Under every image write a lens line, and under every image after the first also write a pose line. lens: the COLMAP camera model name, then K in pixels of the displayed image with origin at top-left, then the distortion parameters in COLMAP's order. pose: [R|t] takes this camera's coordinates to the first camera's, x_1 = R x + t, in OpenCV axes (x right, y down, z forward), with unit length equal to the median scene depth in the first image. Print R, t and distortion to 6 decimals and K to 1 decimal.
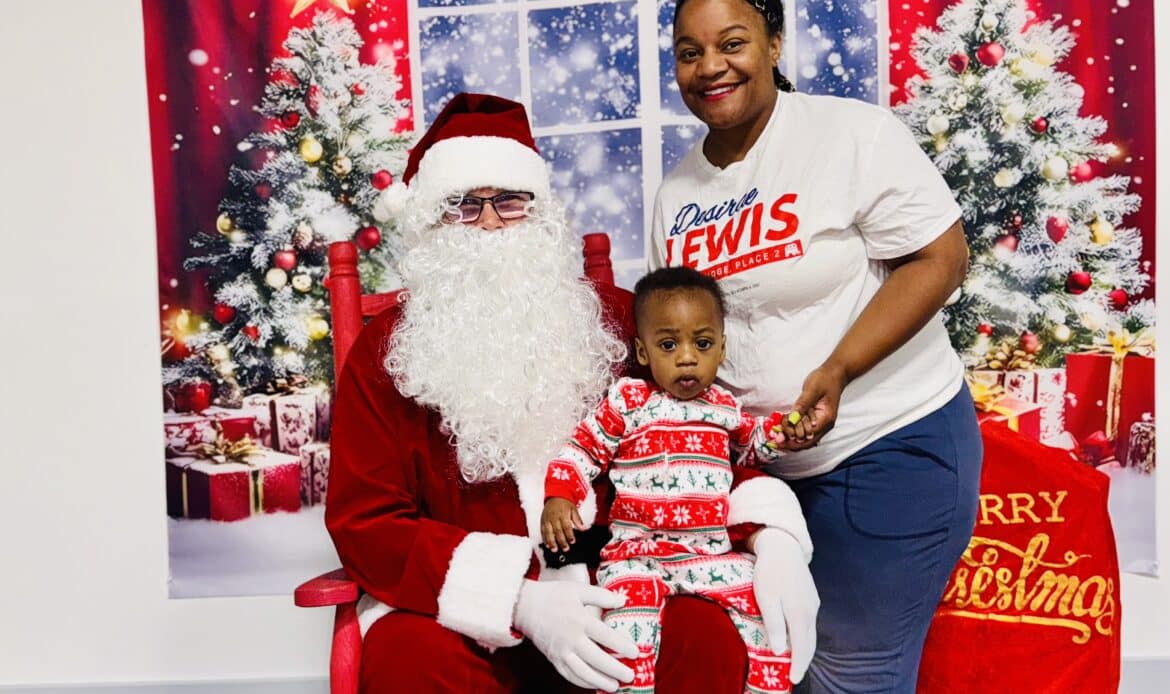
lens RADIAL K [[1139.7, 0, 564.7], [0, 1139.7, 347.4], [0, 0, 1]] dist [0.169645, -0.384656]
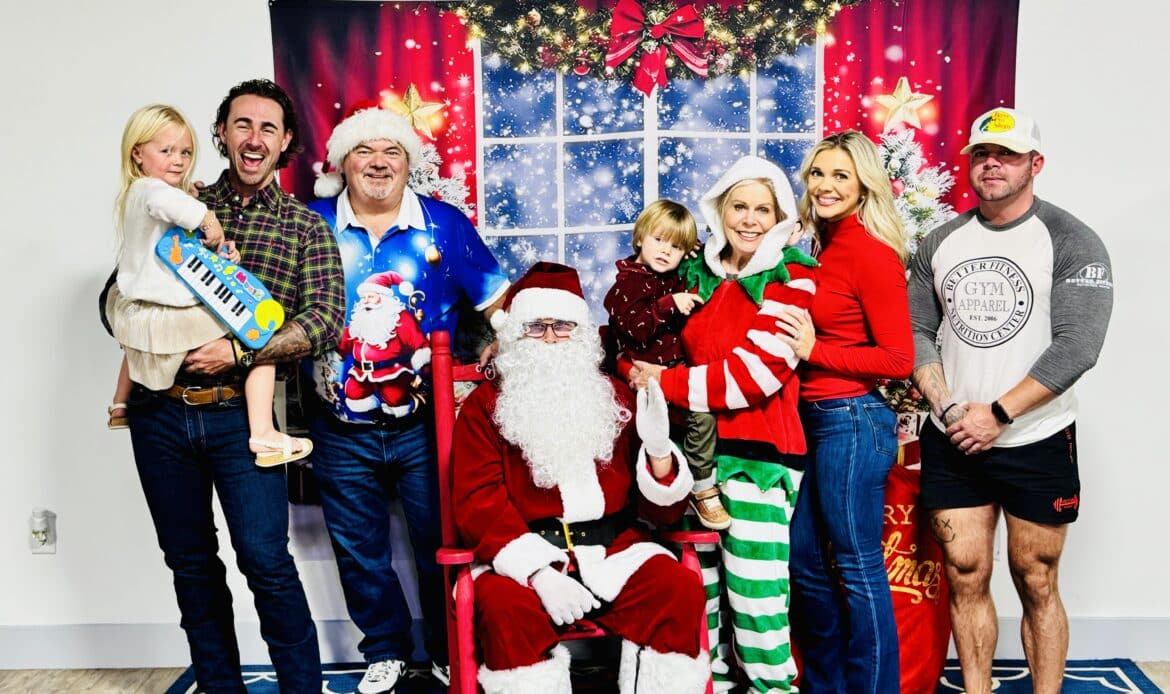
lens RADIAL K [[1423.5, 0, 592.8], [0, 1423.5, 352.9], [0, 0, 1]] dist [0.099804, -0.006478]
pose [[0.999156, 0.025801, 0.031976, -0.045461], [-0.028060, 0.996987, 0.072314, -0.167180], [-0.030014, -0.073150, 0.996869, -0.711881]]
